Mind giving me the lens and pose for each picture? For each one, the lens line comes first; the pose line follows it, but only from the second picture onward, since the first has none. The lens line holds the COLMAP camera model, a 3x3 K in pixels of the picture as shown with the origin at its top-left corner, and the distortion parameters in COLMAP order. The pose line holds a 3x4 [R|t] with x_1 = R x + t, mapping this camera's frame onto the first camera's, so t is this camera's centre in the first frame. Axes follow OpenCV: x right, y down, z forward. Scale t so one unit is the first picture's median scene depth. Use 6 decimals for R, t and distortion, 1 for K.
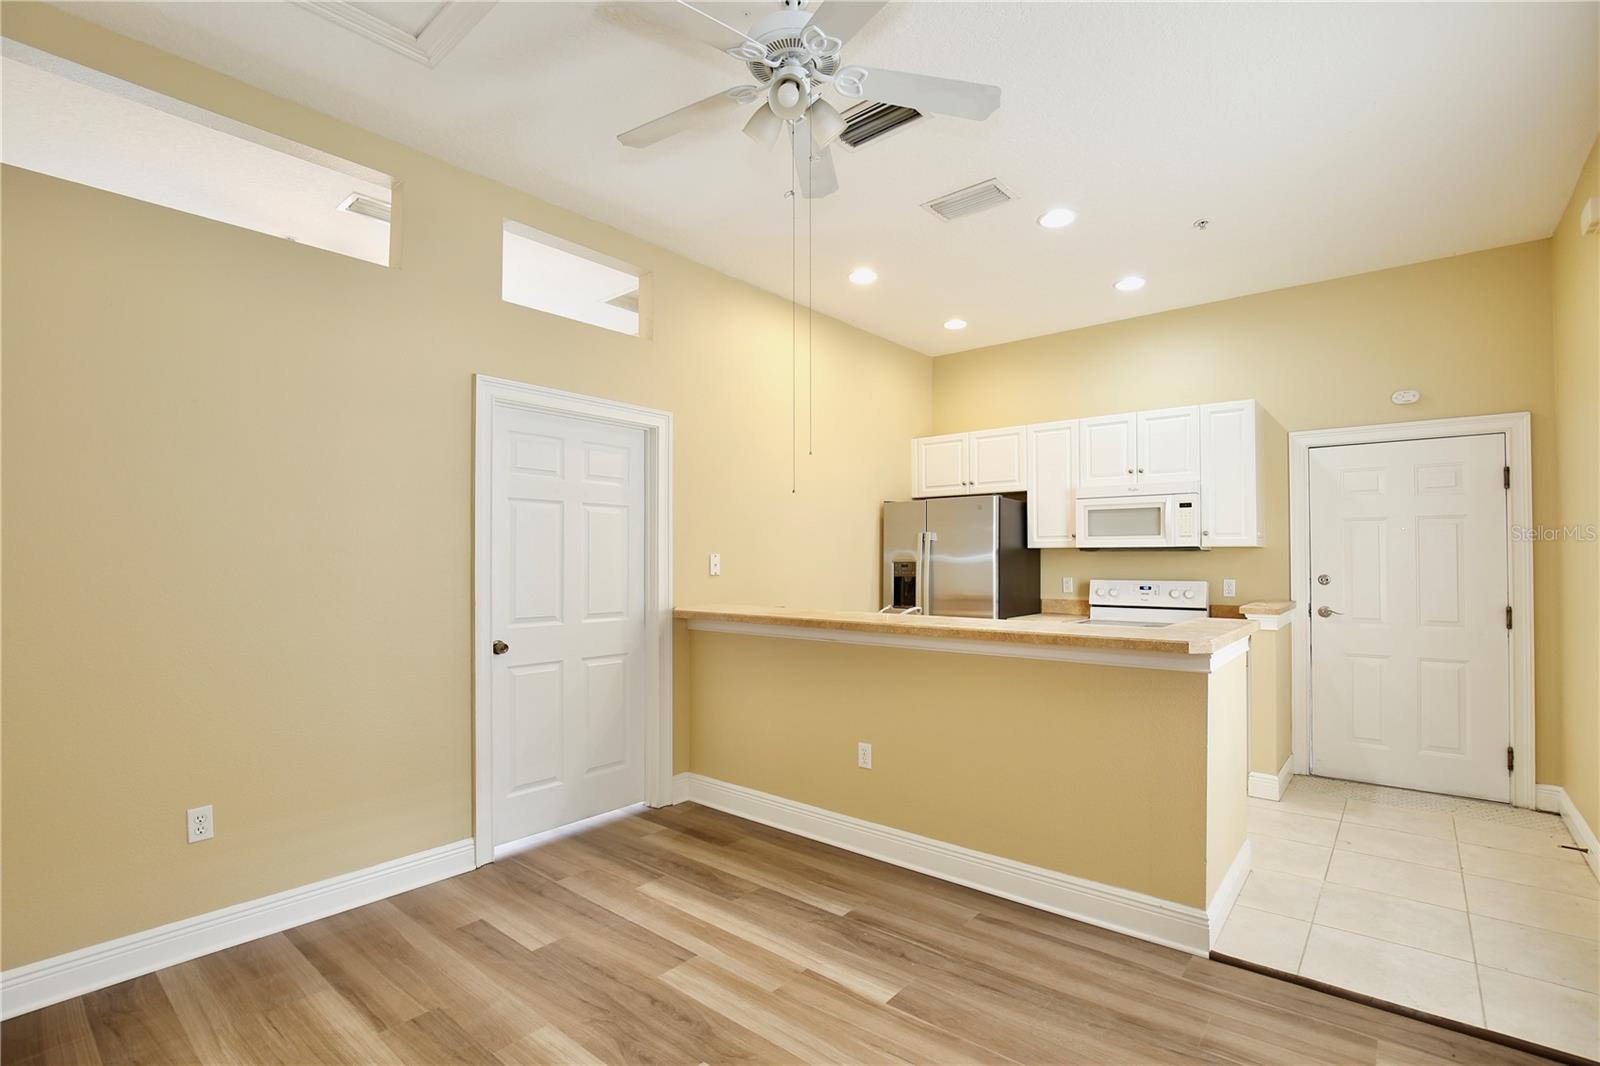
lens RADIAL K [[736.8, 0, 800.9], [0, 736.8, 549.3], [0, 0, 1]] dist [-0.029518, 0.000228]
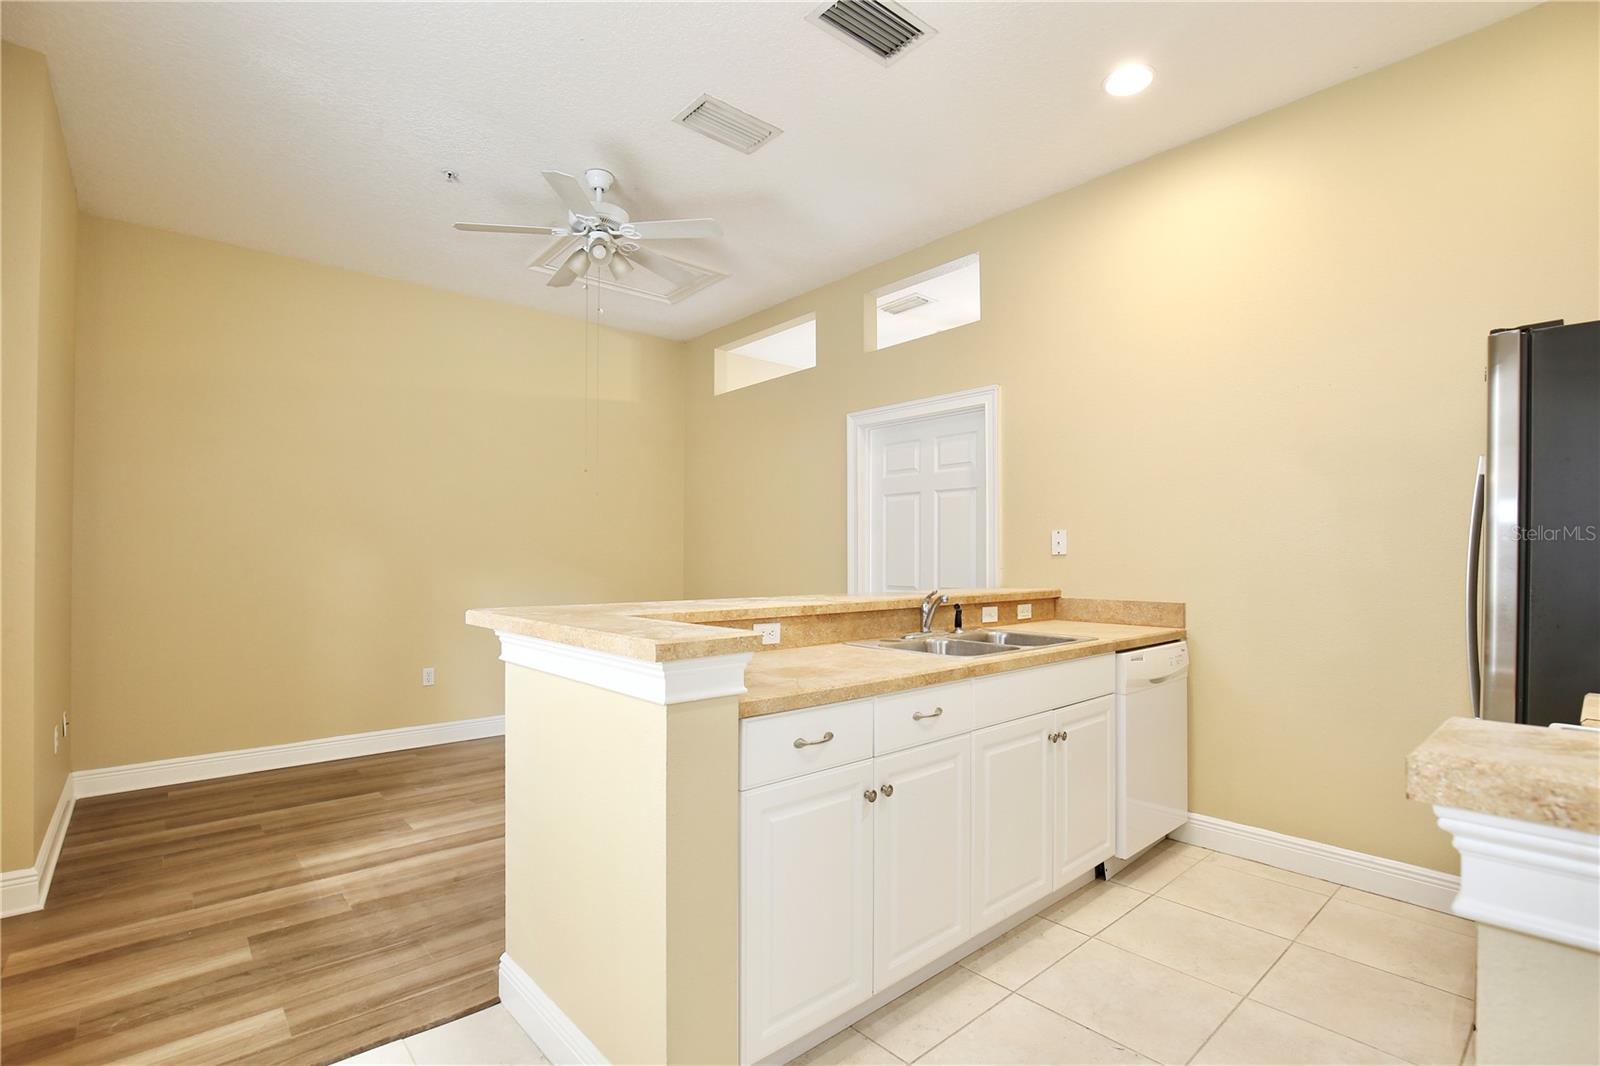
lens RADIAL K [[736.8, 0, 800.9], [0, 736.8, 549.3], [0, 0, 1]] dist [-0.029518, 0.000228]
pose [[-0.146648, -0.009441, -0.989144, 0.688070], [0.013661, 0.999840, -0.011568, 0.030891], [0.989094, -0.015209, -0.146495, 0.756263]]
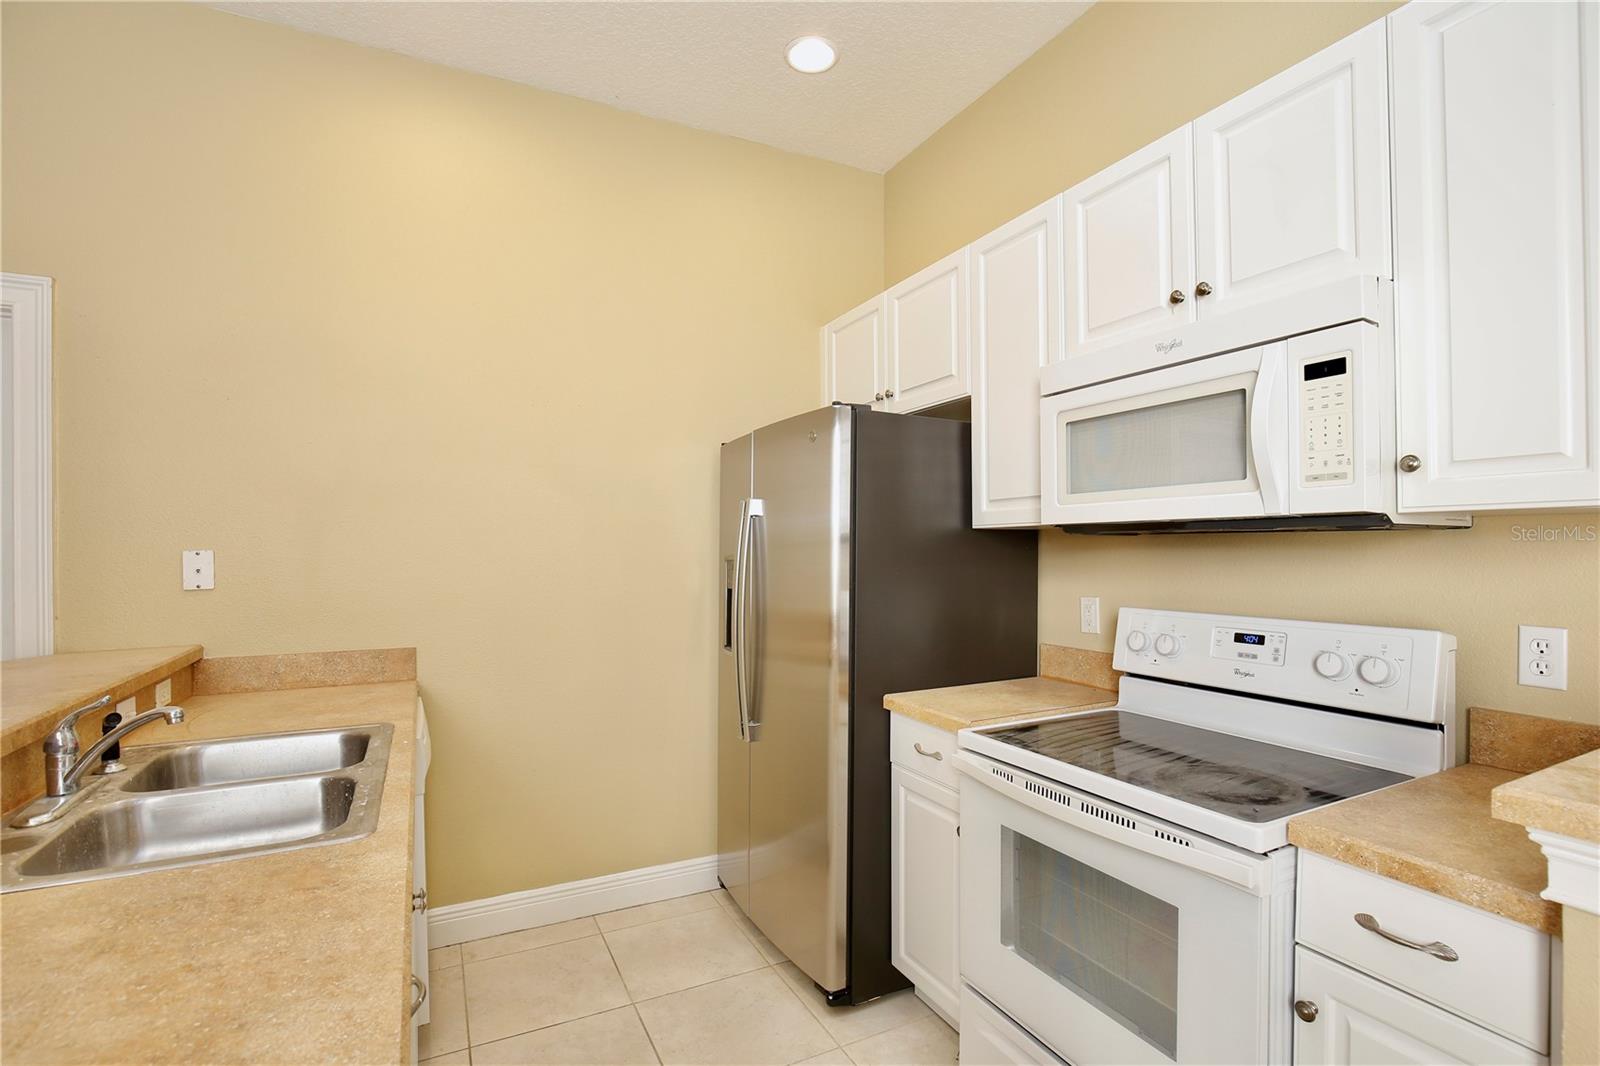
lens RADIAL K [[736.8, 0, 800.9], [0, 736.8, 549.3], [0, 0, 1]] dist [-0.029518, 0.000228]
pose [[0.920600, -0.005600, -0.390468, 0.431813], [0.012526, 0.999806, 0.015193, 0.003110], [0.390307, -0.018878, 0.920491, 0.634528]]
